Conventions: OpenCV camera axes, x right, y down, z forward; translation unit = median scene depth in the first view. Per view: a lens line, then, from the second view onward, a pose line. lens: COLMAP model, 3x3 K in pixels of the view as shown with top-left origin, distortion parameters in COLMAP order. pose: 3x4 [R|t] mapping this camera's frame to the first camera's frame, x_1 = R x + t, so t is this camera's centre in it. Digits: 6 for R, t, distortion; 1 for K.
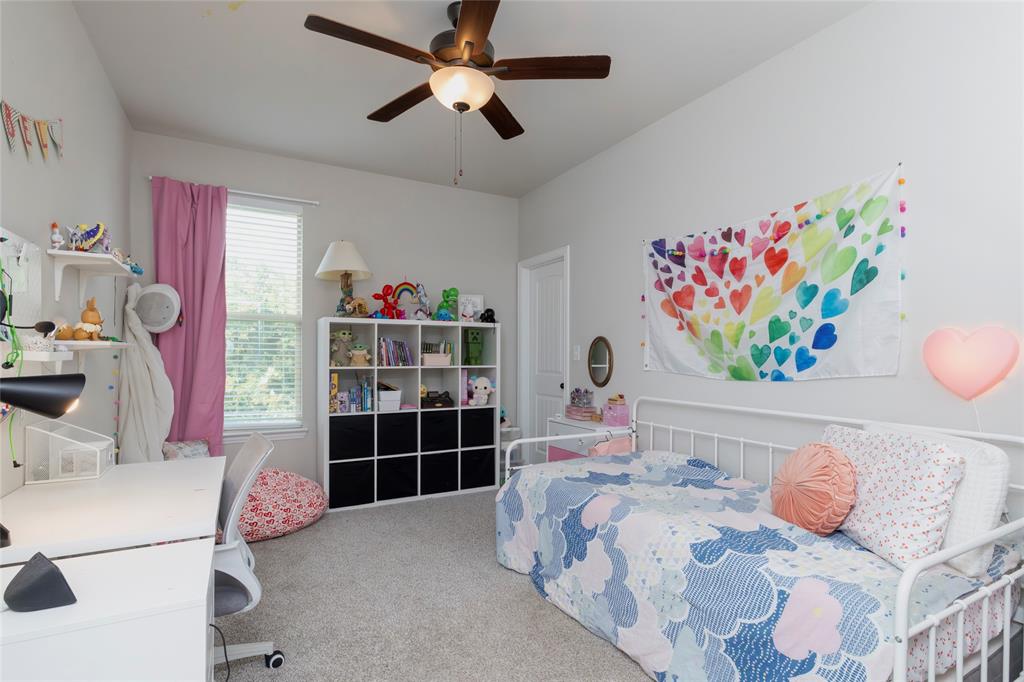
lens RADIAL K [[486.6, 0, 511.2], [0, 486.6, 348.7], [0, 0, 1]] dist [0.003923, 0.000313]
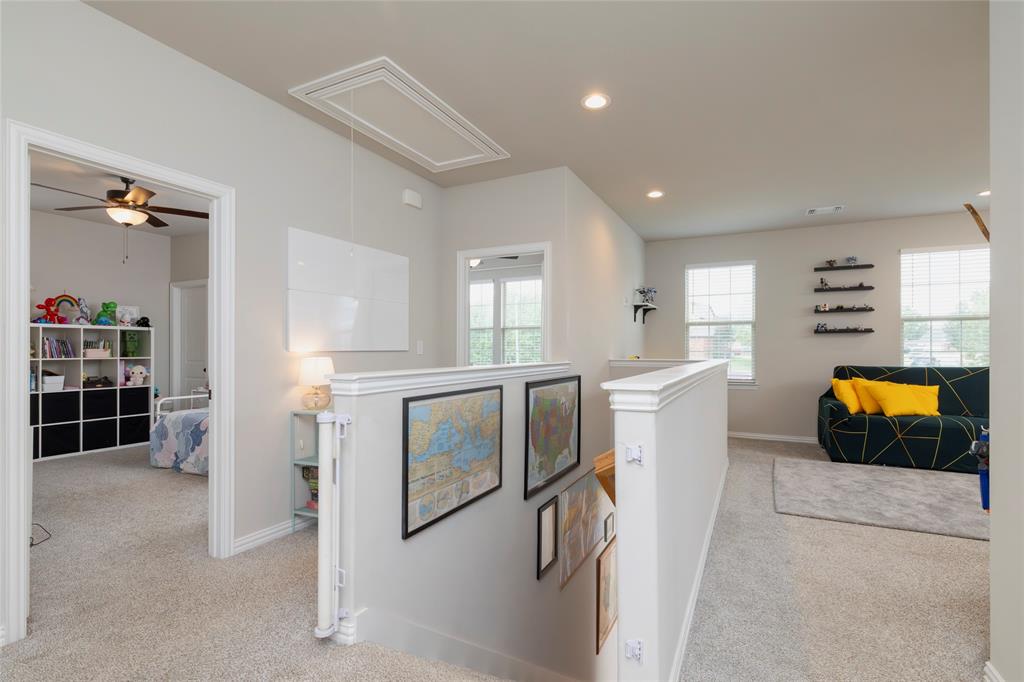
lens RADIAL K [[486.6, 0, 510.3], [0, 486.6, 350.1], [0, 0, 1]] dist [0.003923, 0.000313]
pose [[0.825583, -0.002663, 0.564275, 0.034257], [-0.005421, 0.999905, 0.012650, -0.010605], [-0.564255, -0.013503, 0.825490, -0.814992]]
